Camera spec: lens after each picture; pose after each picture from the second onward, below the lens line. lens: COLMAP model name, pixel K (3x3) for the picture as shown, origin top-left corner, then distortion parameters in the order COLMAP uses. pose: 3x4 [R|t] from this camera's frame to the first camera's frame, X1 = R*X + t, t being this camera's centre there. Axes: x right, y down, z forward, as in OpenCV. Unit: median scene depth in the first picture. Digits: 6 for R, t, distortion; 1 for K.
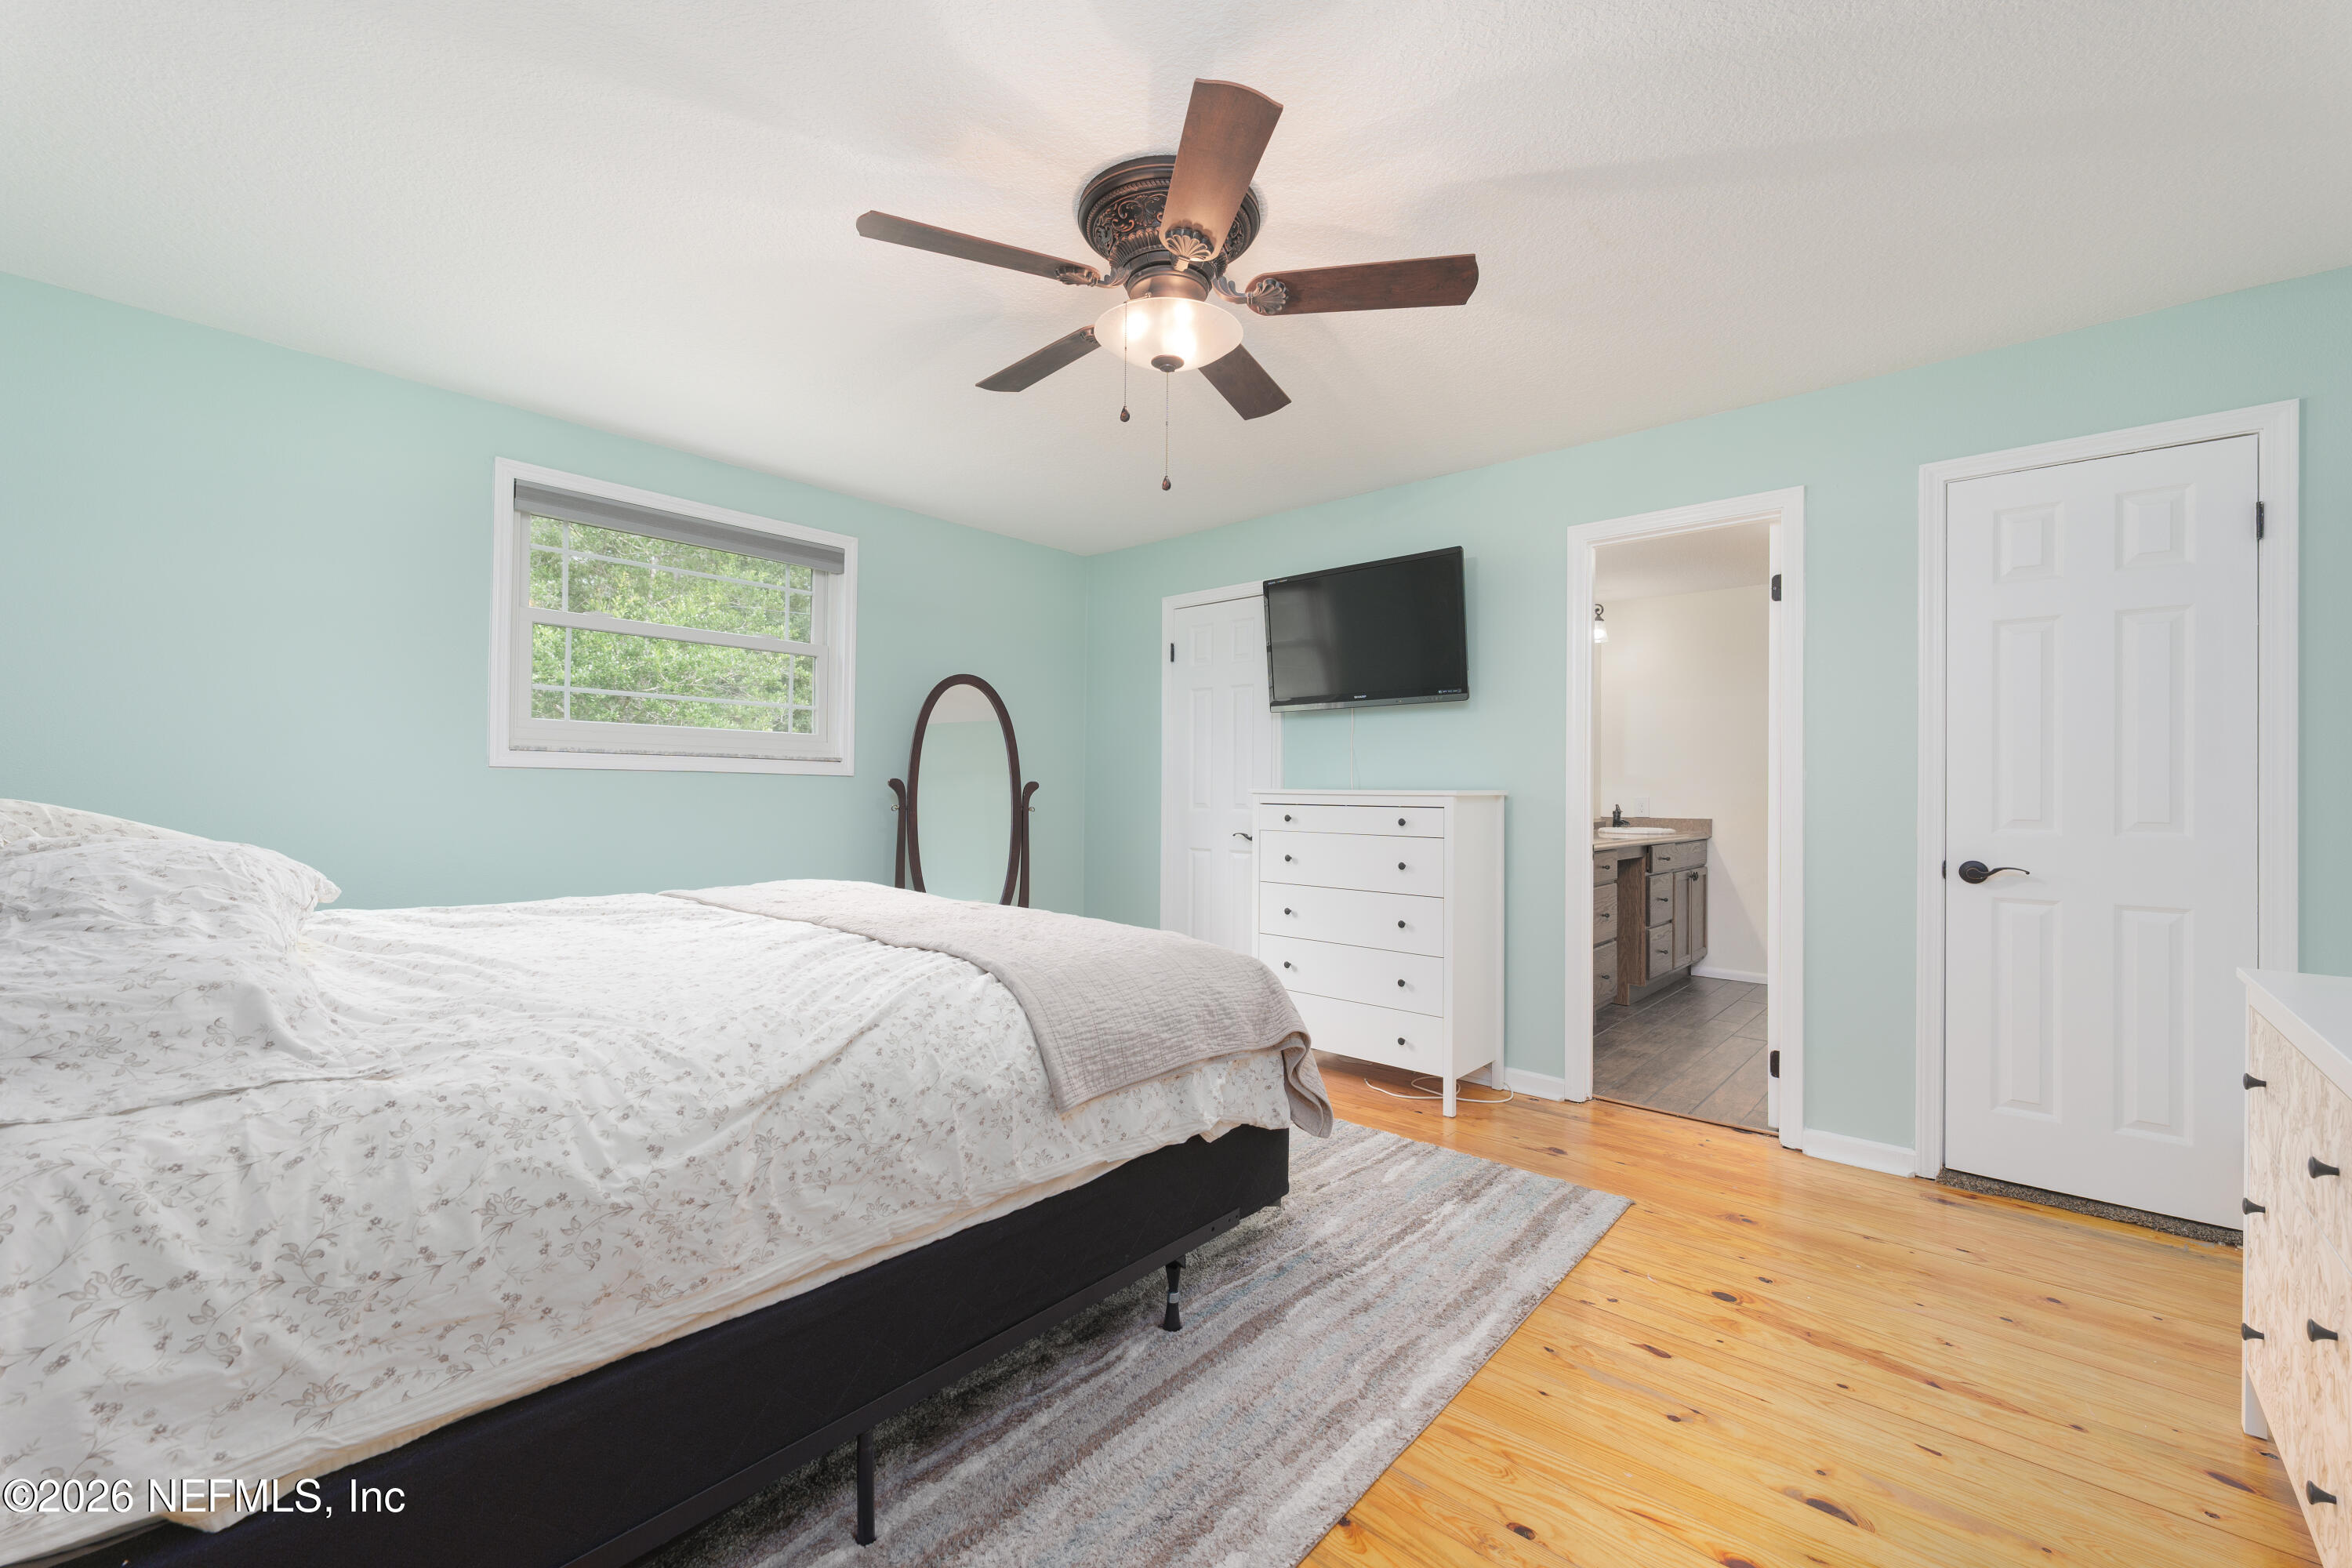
lens RADIAL K [[950.4, 0, 1171.3], [0, 950.4, 788.2], [0, 0, 1]] dist [0.000323, -0.000146]
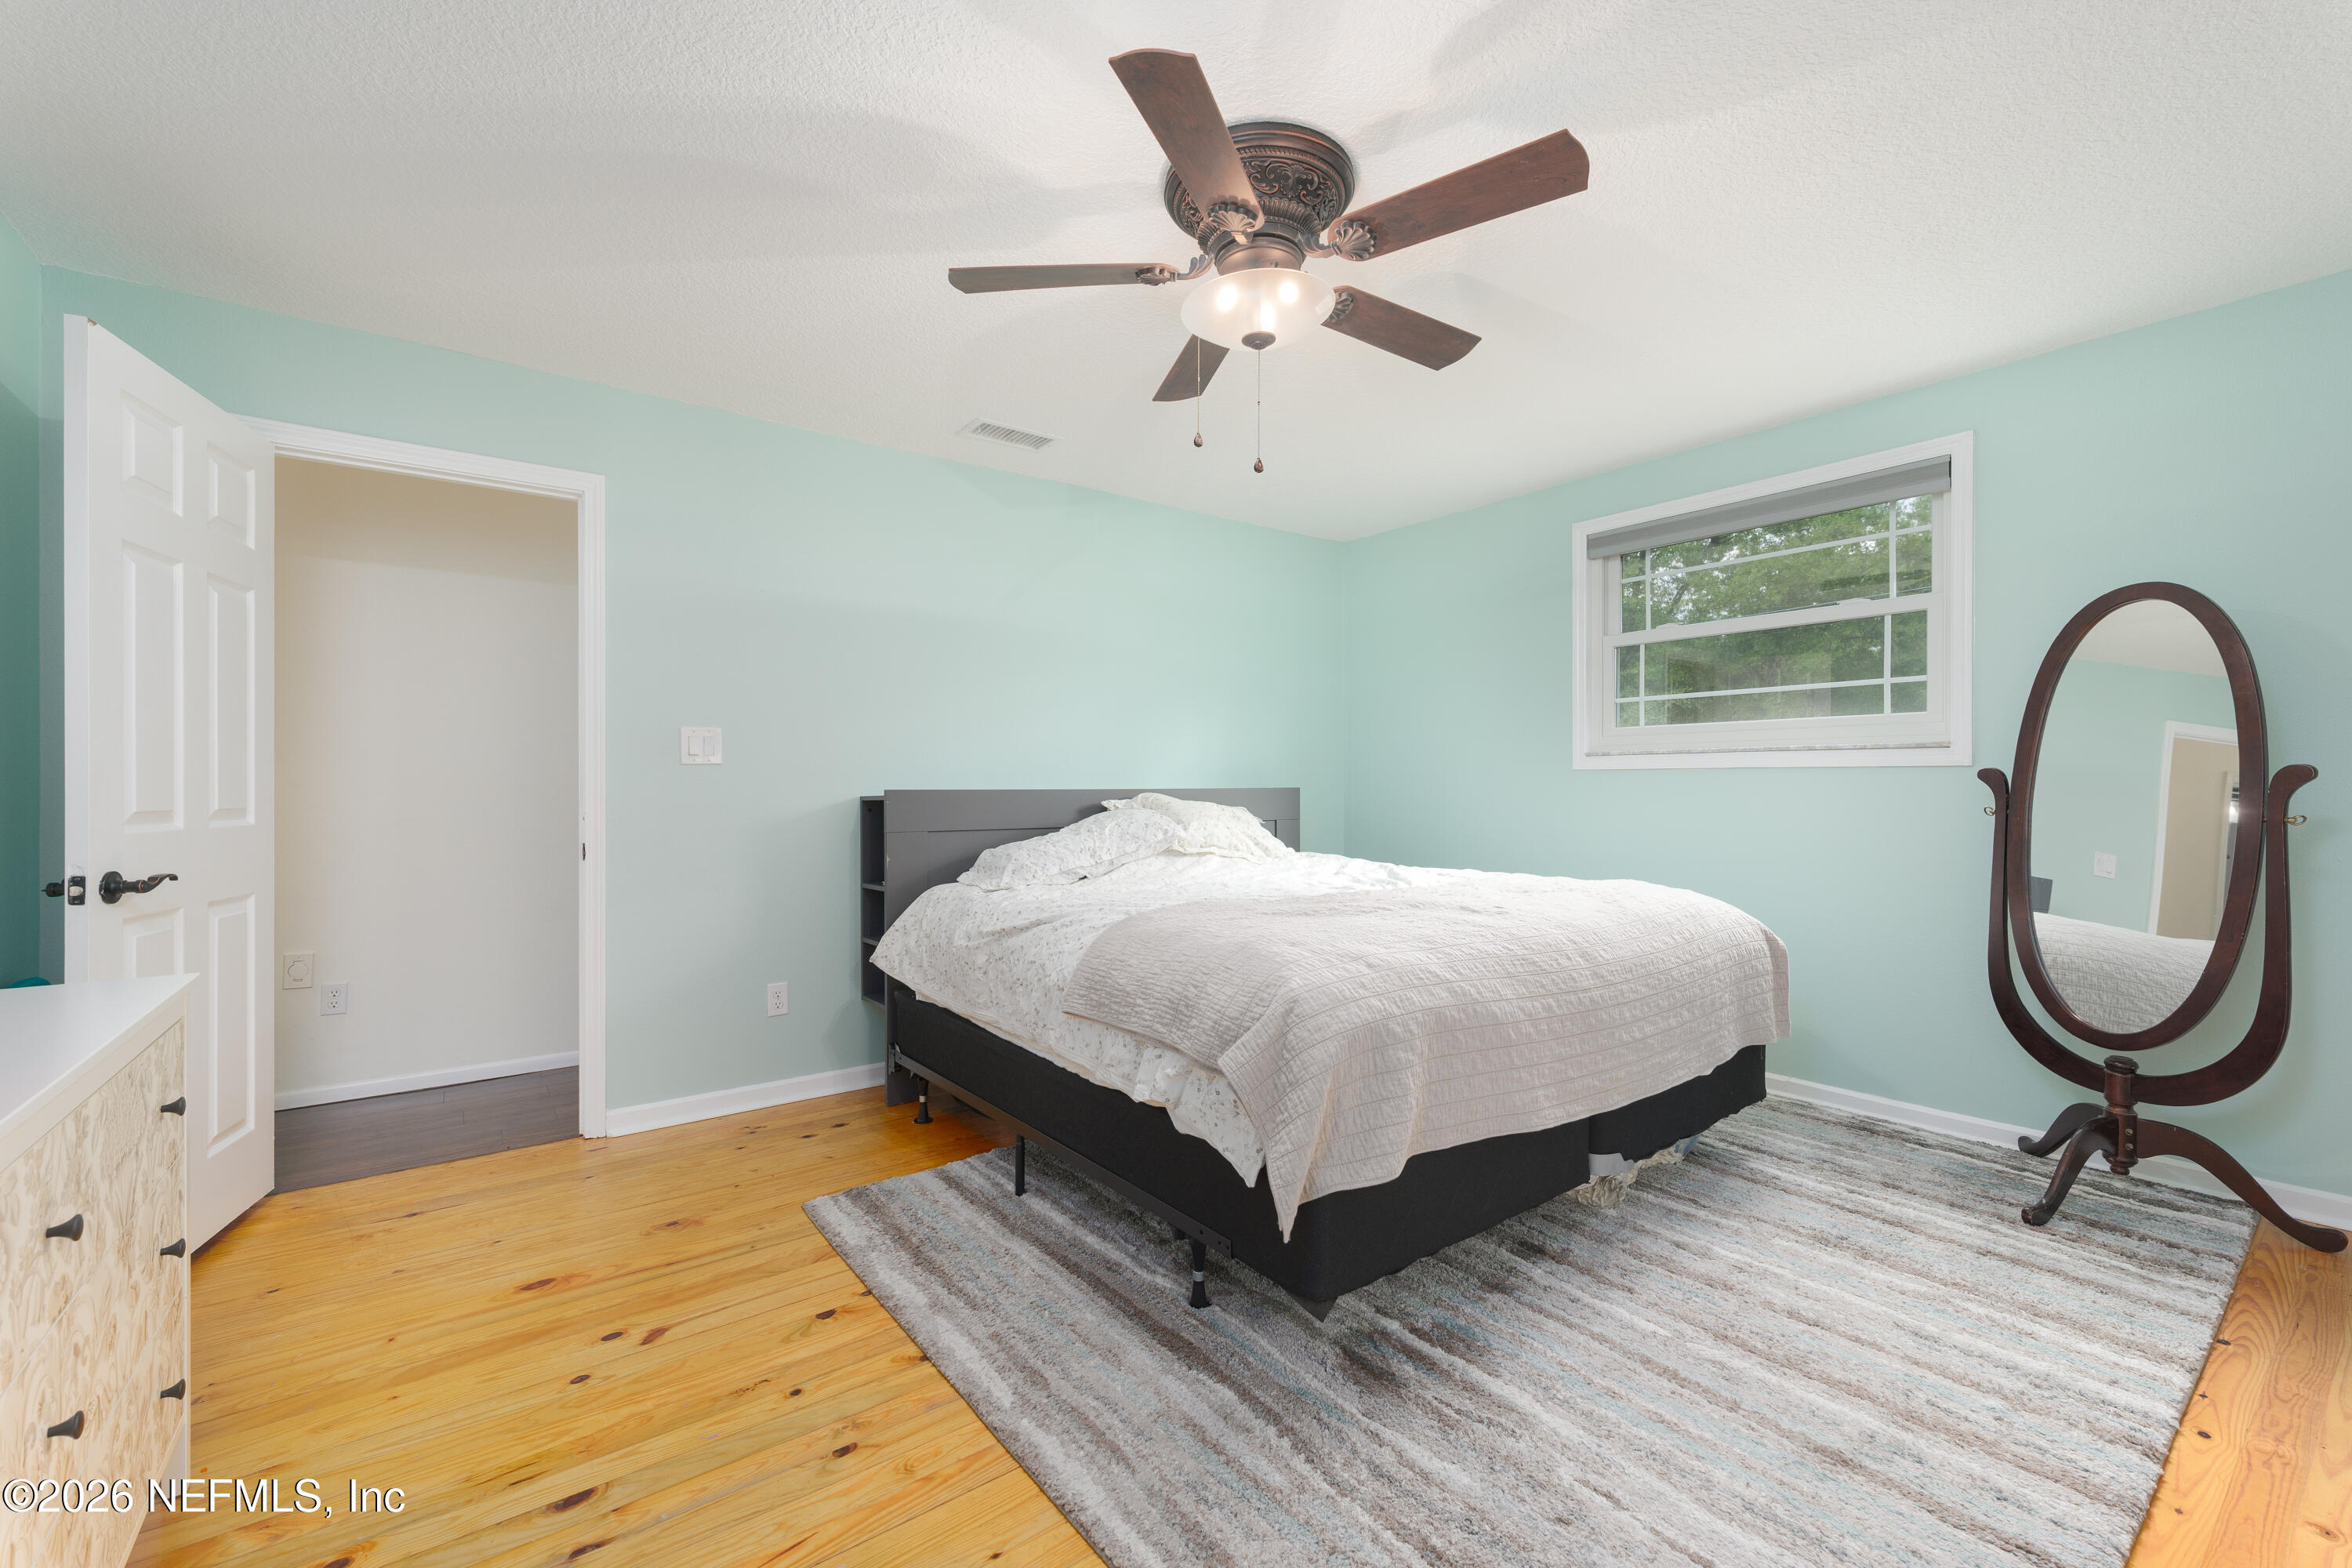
lens RADIAL K [[950.4, 0, 1171.3], [0, 950.4, 788.2], [0, 0, 1]] dist [0.000323, -0.000146]
pose [[-0.185924, -0.007107, -0.982538, 0.957748], [0.004000, 0.999960, -0.007990, 0.014559], [0.982556, -0.005416, -0.185888, 1.090552]]
